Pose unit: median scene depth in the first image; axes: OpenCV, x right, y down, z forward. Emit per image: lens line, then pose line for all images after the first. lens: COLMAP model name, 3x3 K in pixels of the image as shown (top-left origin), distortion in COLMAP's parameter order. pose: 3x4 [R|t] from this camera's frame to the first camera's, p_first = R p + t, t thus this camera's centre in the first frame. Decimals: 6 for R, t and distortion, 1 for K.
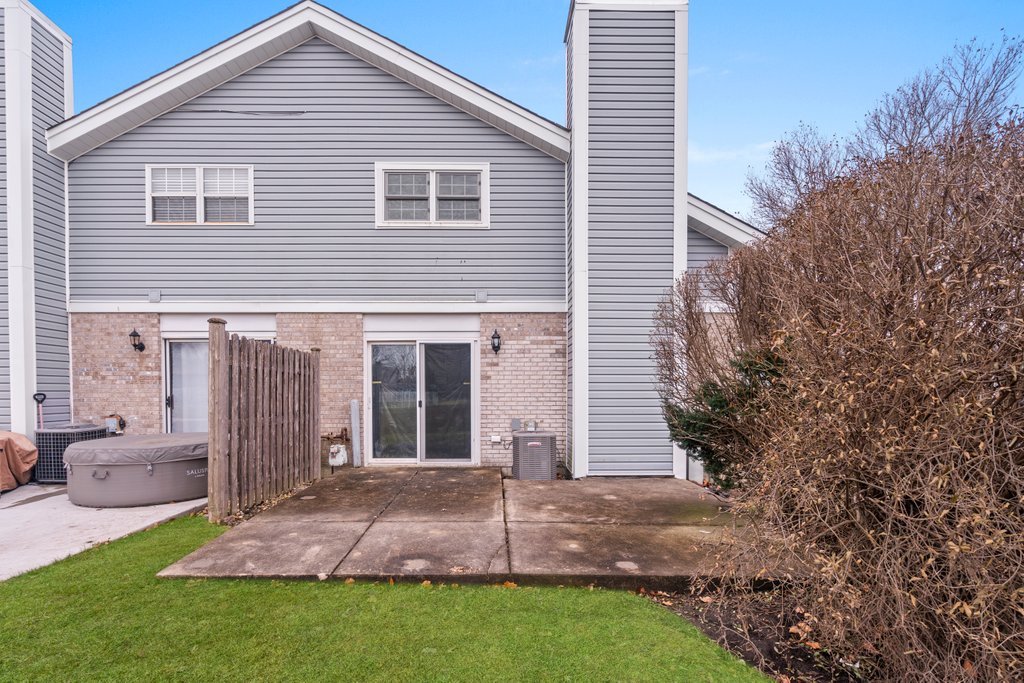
lens RADIAL K [[490.3, 0, 511.6], [0, 490.3, 294.6], [0, 0, 1]] dist [-0.001640, 0.000086]
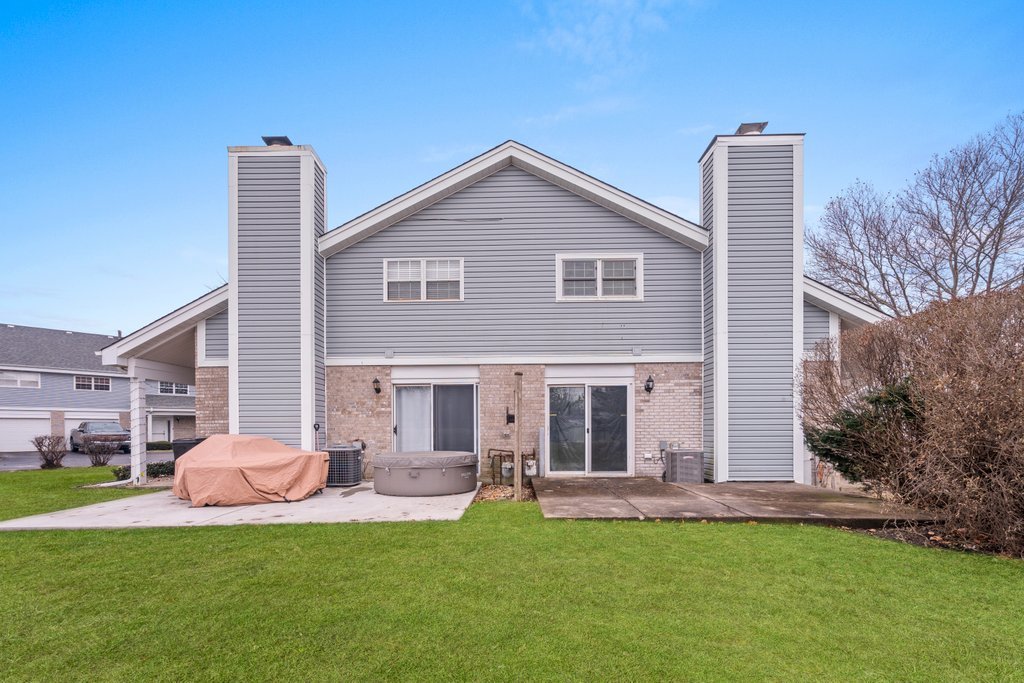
lens RADIAL K [[480.7, 0, 499.0], [0, 480.7, 336.6], [0, 0, 1]] dist [0.000406, 0.000942]
pose [[0.997342, -0.016267, -0.071027, -0.341606], [0.016391, 0.999865, 0.001168, -0.043090], [0.070998, -0.002329, 0.997474, -0.348932]]
